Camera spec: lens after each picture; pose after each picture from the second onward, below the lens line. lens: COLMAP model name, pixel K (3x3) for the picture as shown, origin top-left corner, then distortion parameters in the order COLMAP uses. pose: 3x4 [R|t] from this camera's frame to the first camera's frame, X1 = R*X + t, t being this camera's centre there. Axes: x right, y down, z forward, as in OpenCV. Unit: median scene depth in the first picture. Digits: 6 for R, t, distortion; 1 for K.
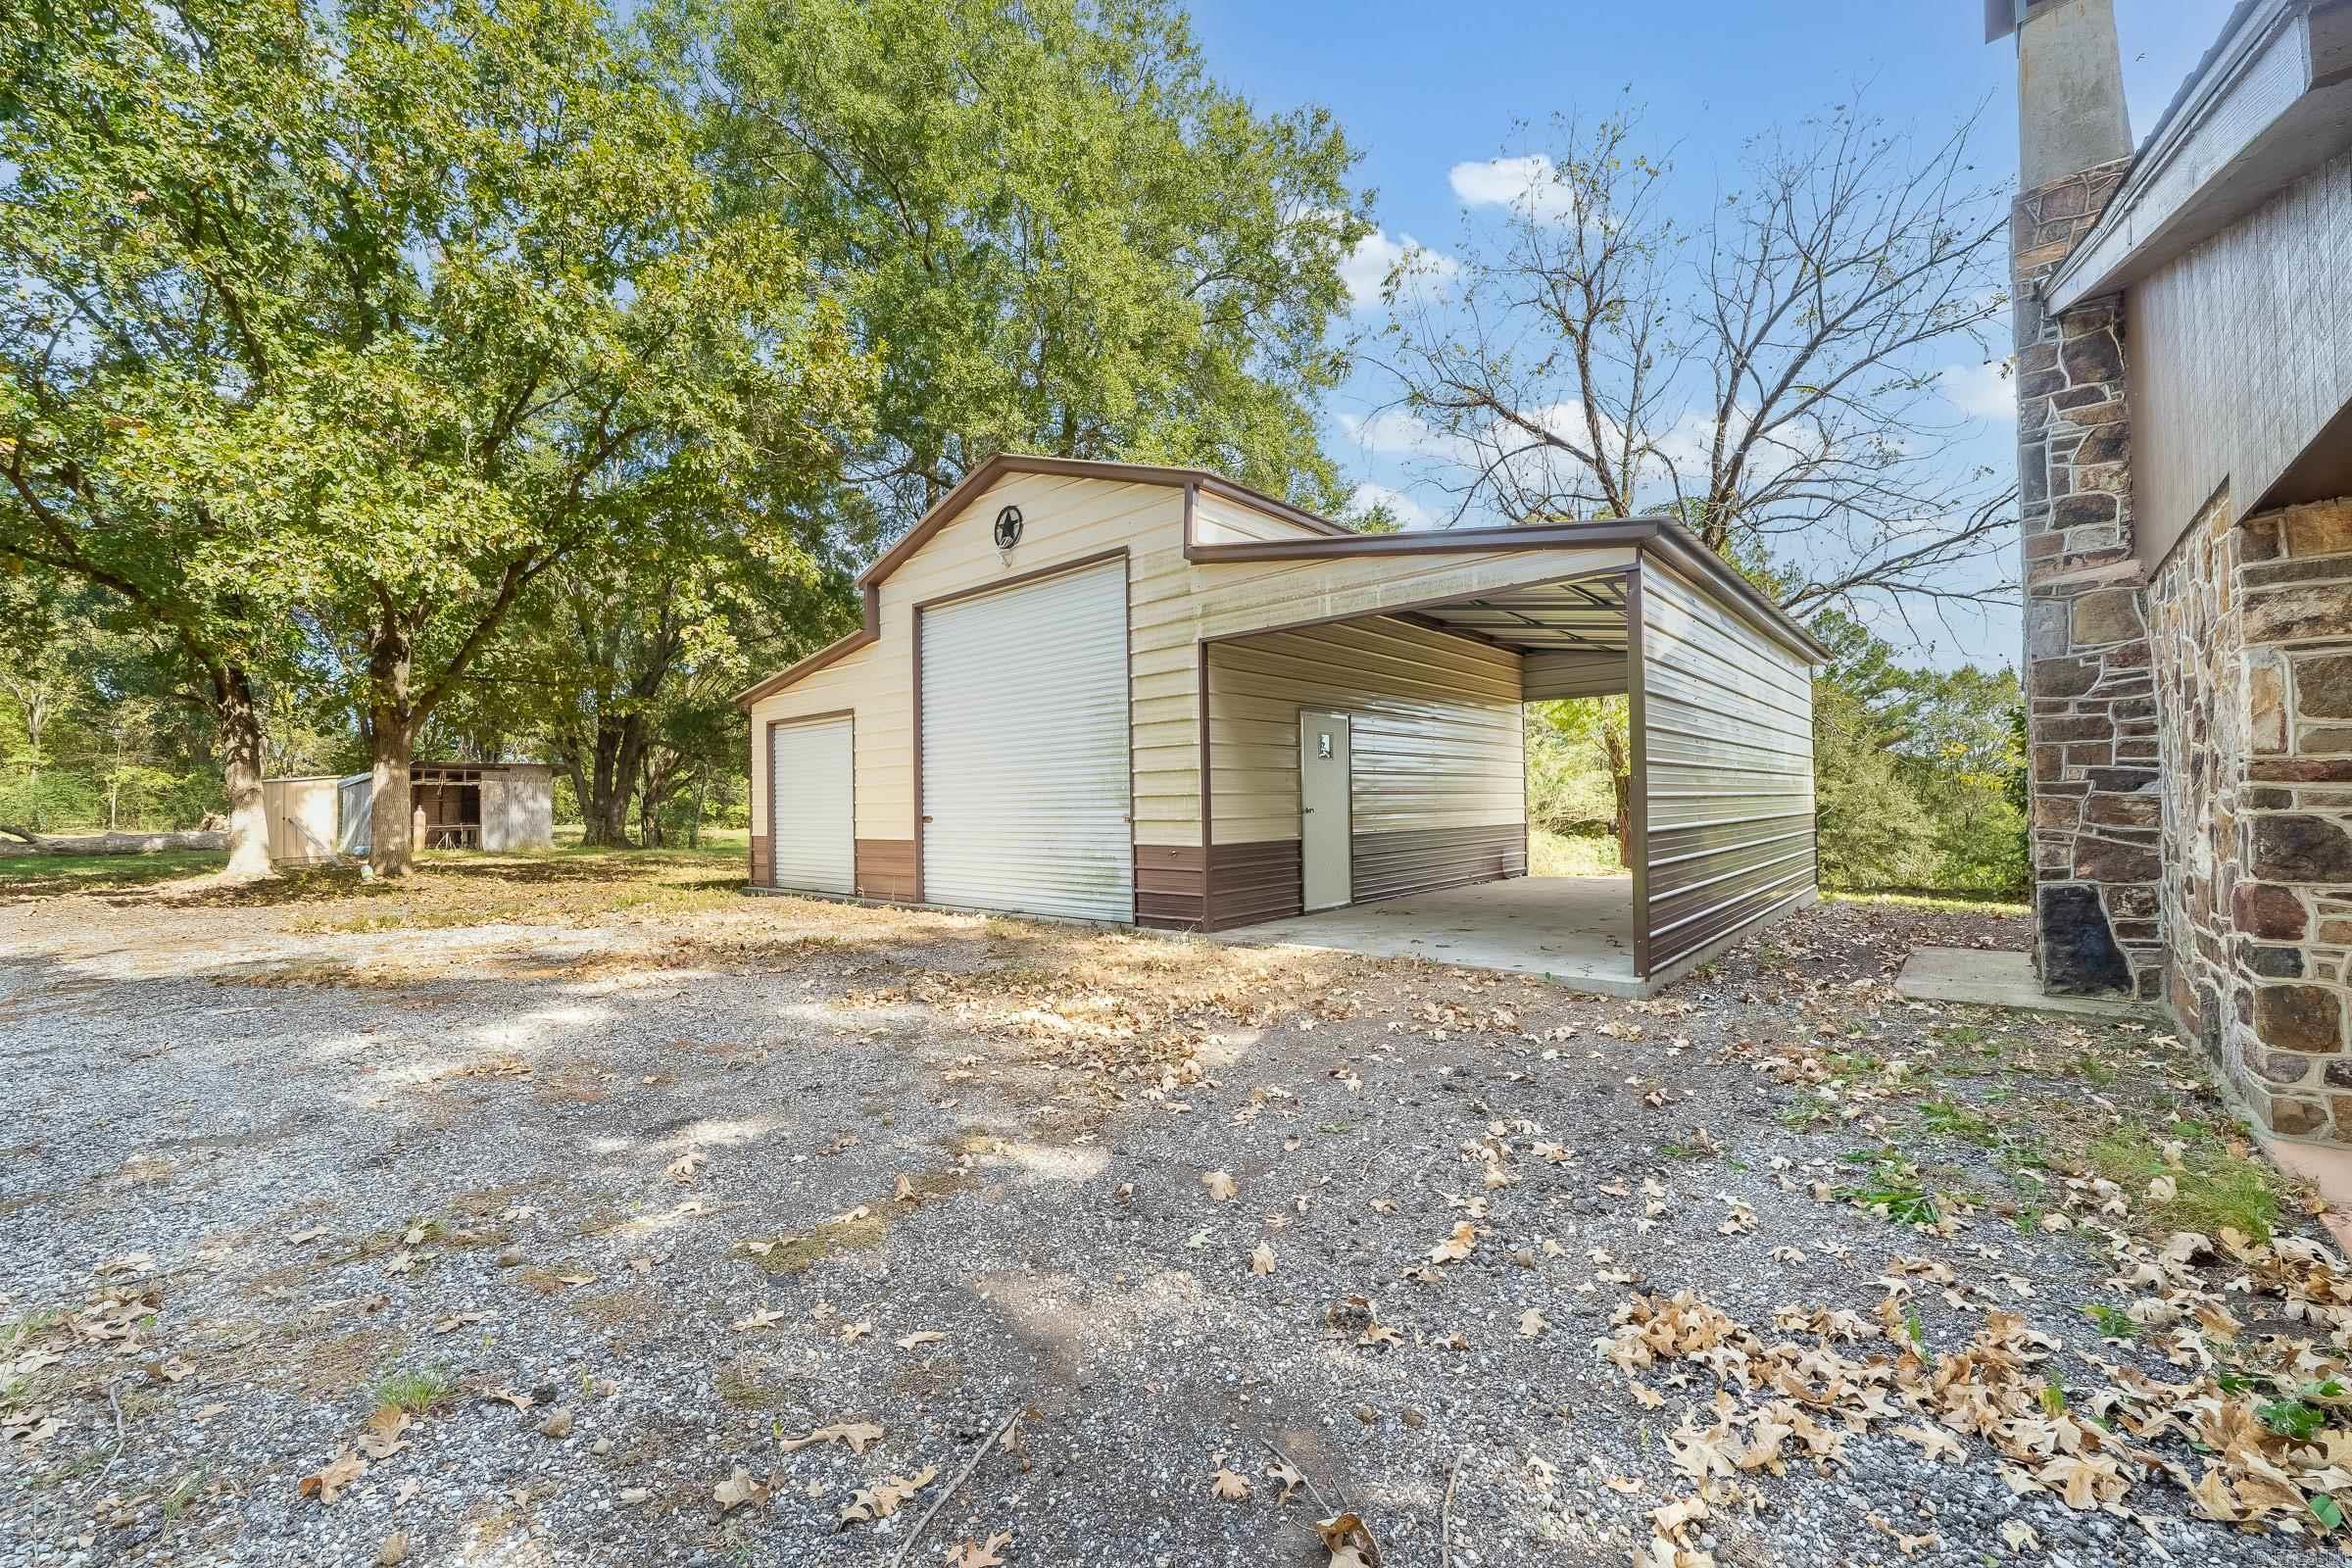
lens RADIAL K [[928.9, 0, 1174.2], [0, 928.9, 787.1], [0, 0, 1]] dist [0.001446, 0.000068]
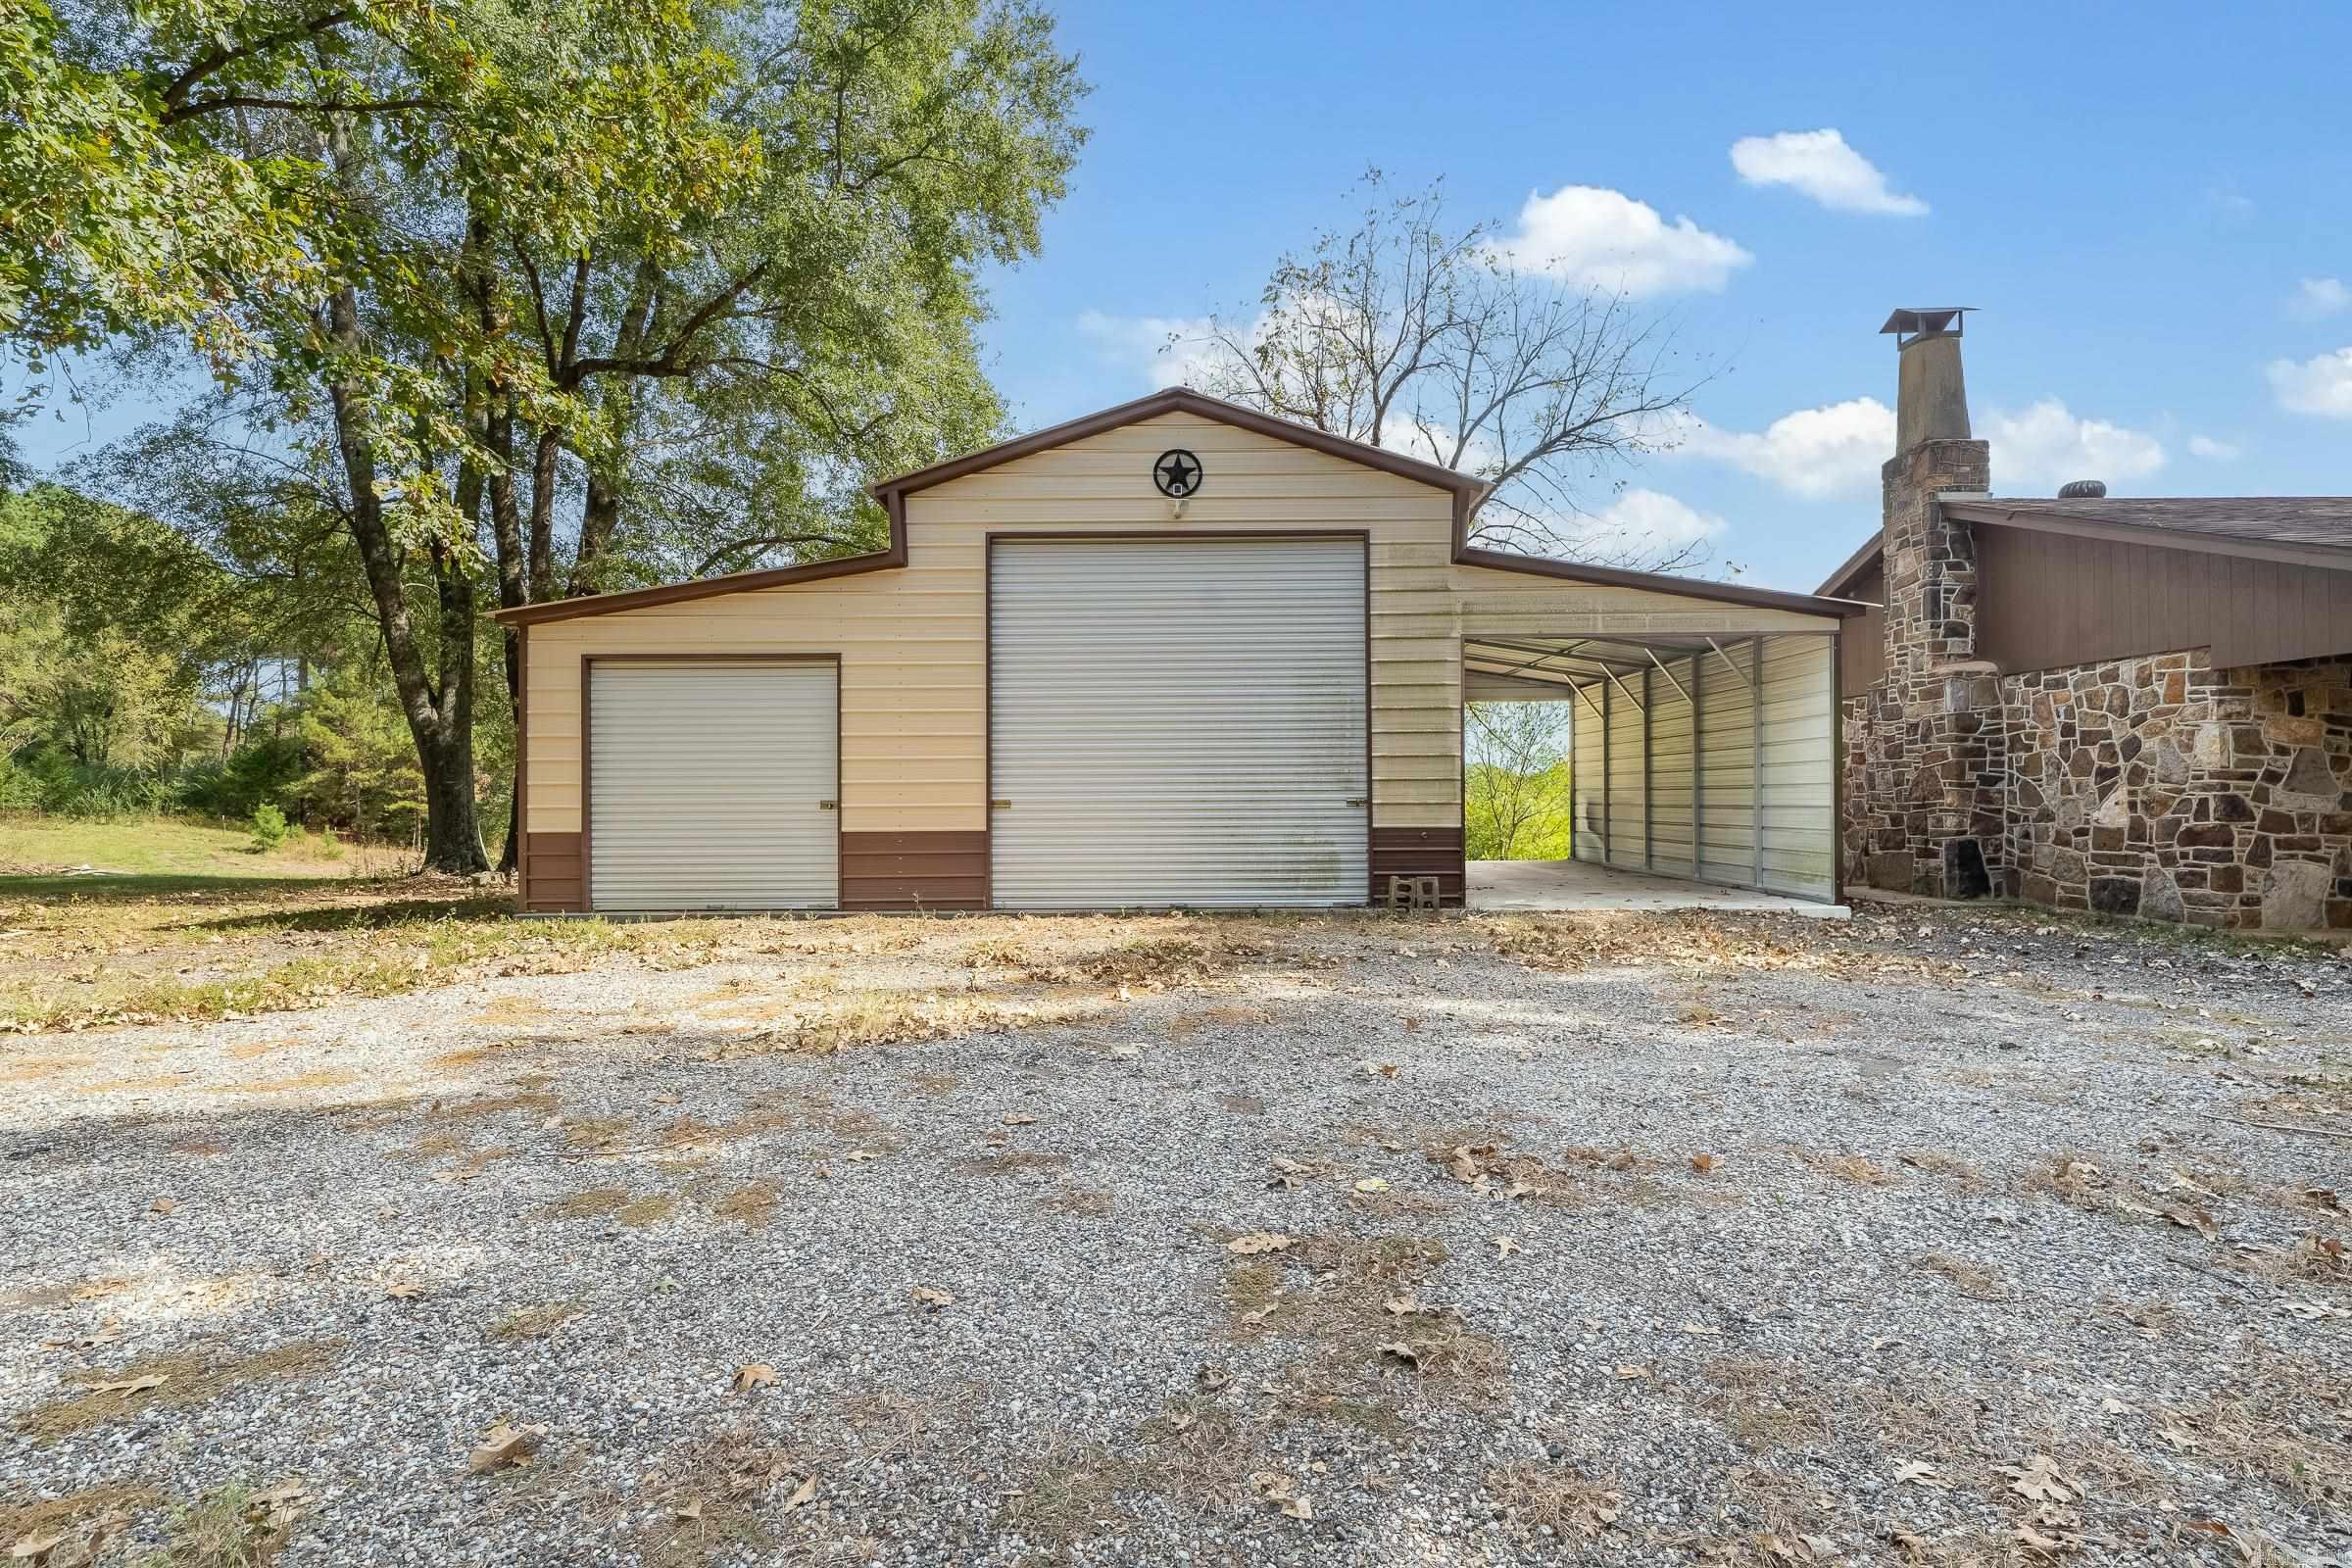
lens RADIAL K [[1135.4, 0, 1175.8], [0, 1135.4, 781.3], [0, 0, 1]] dist [-0.004514, -0.000129]
pose [[0.759811, 0.020709, 0.649814, -1.033569], [-0.018439, 0.999777, -0.010301, 0.028947], [-0.649883, -0.004155, 0.760023, 0.210387]]
